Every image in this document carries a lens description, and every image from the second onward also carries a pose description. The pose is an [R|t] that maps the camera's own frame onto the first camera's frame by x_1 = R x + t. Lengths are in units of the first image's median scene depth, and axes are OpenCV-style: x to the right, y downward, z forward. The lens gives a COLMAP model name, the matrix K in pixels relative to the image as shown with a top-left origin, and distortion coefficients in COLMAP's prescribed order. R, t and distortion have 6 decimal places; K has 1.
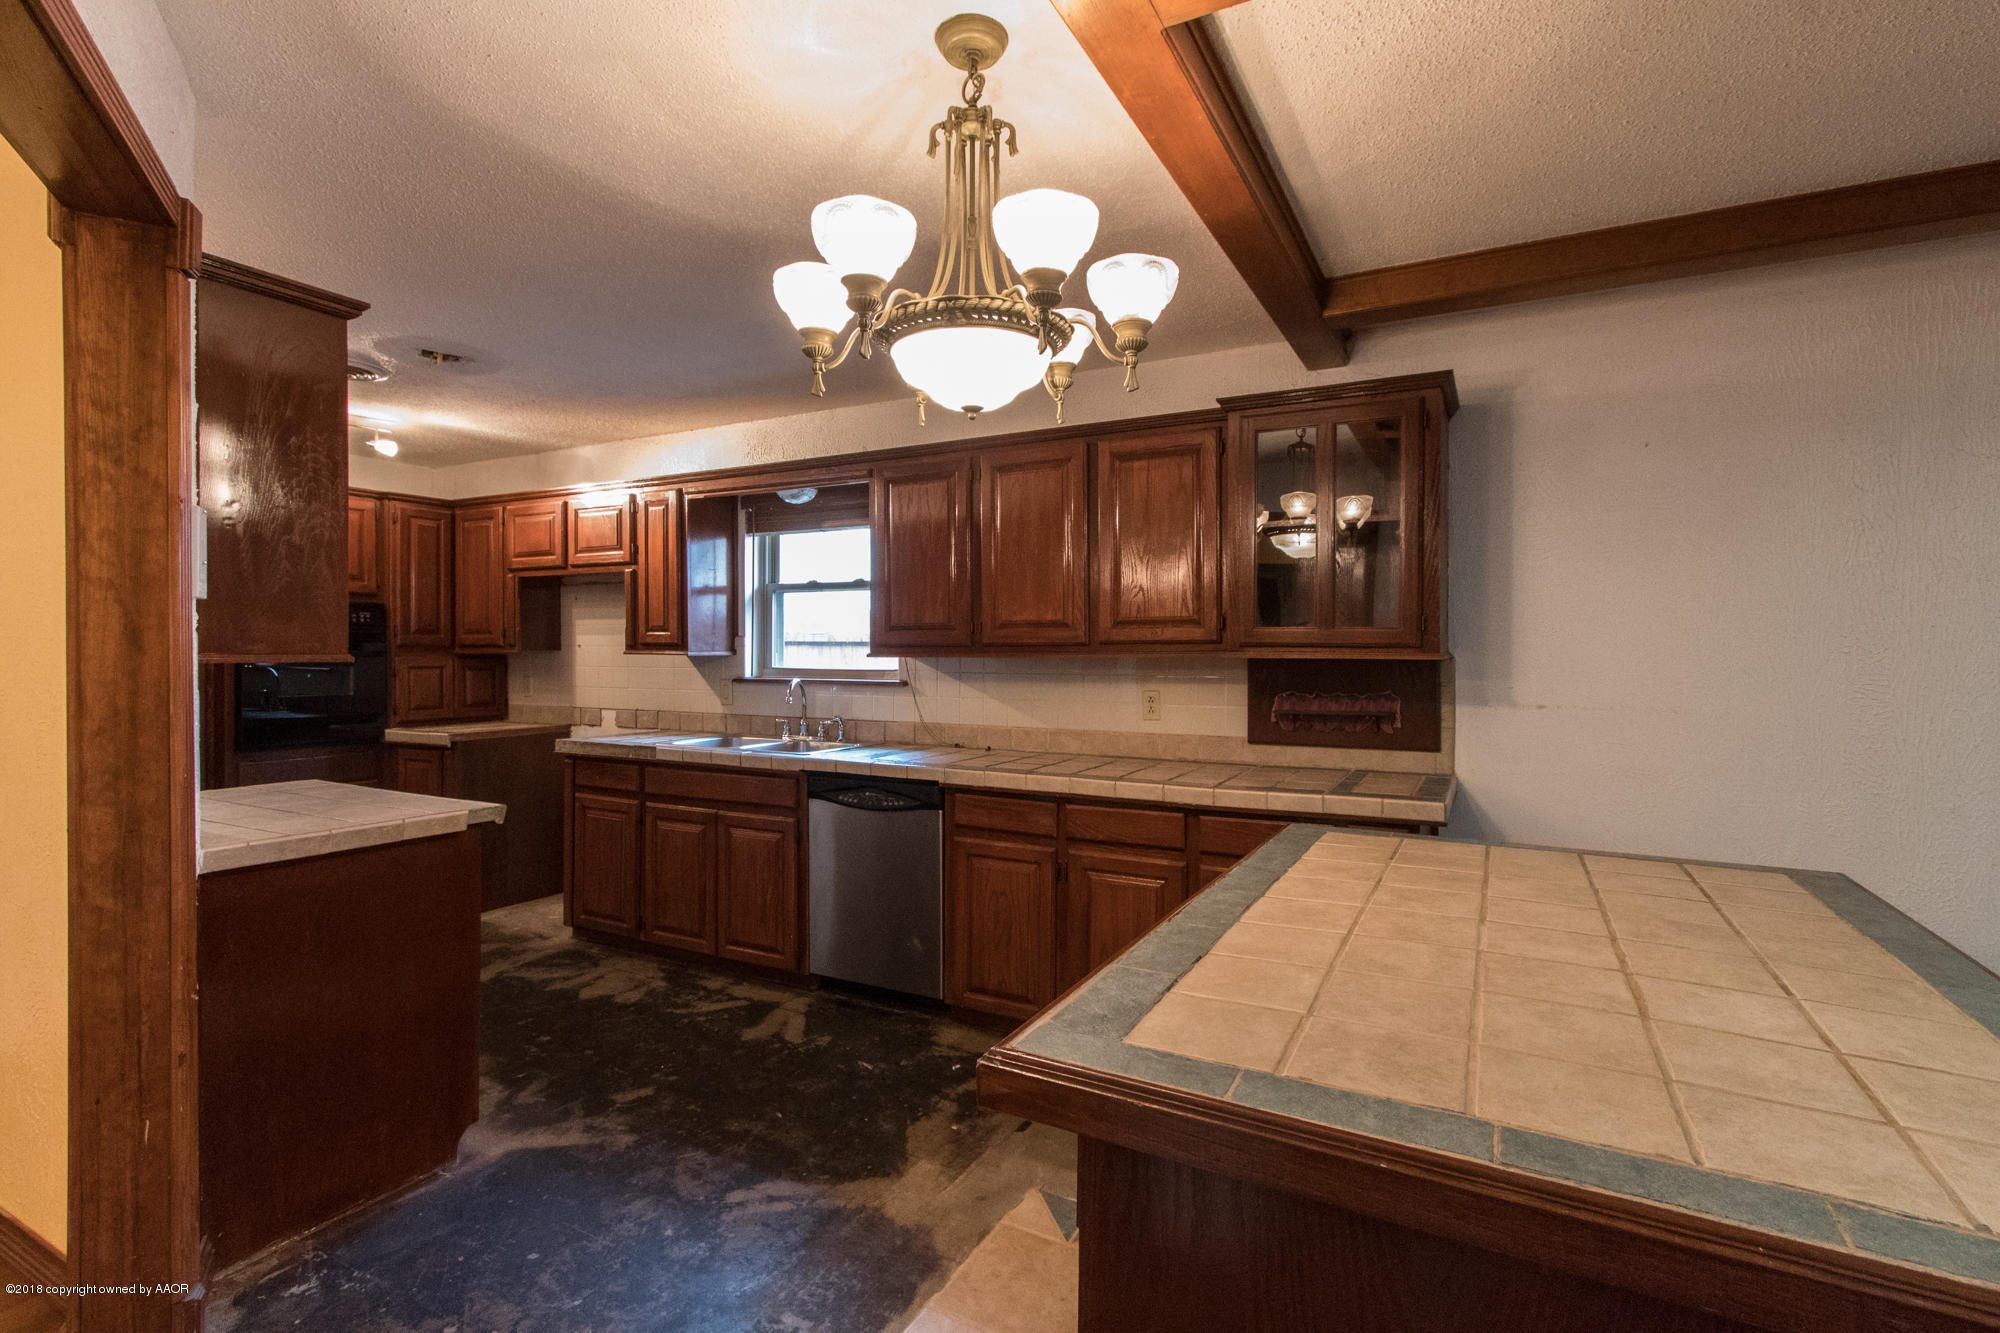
lens RADIAL K [[908.6, 0, 1000.0], [0, 908.6, 666.5], [0, 0, 1]] dist [0.000584, 0.000082]
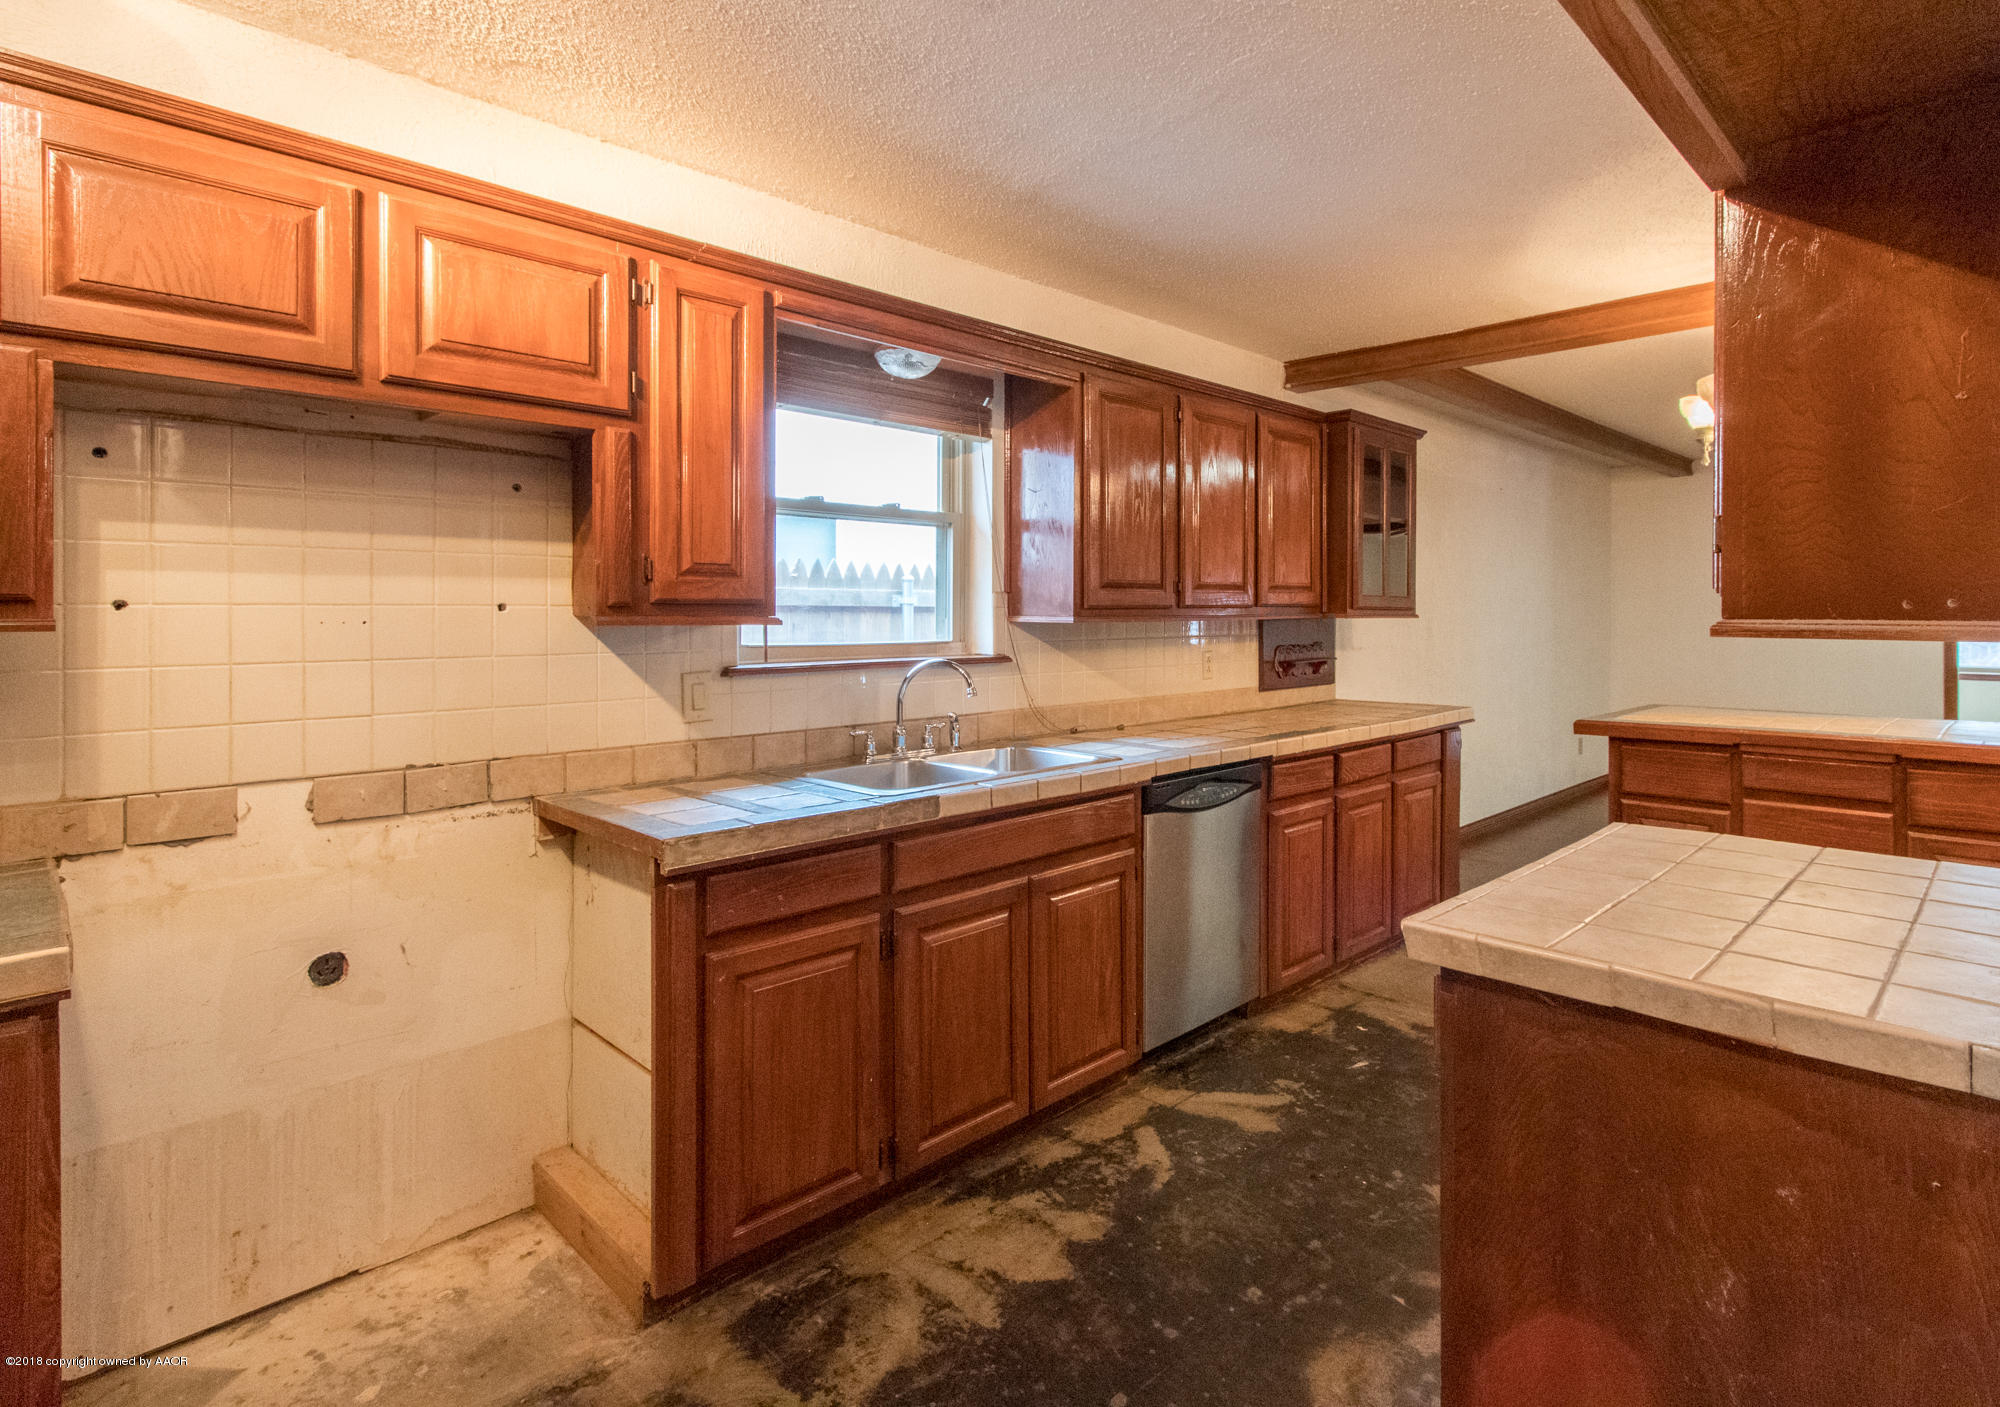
lens RADIAL K [[1065.1, 0, 1002.9], [0, 1065.1, 631.4], [0, 0, 1]] dist [0.002665, 0.000281]
pose [[0.288184, -0.018669, 0.957393, -1.025010], [0.020037, 0.999709, 0.013463, -0.016736], [-0.957365, 0.015304, 0.288474, 0.826678]]
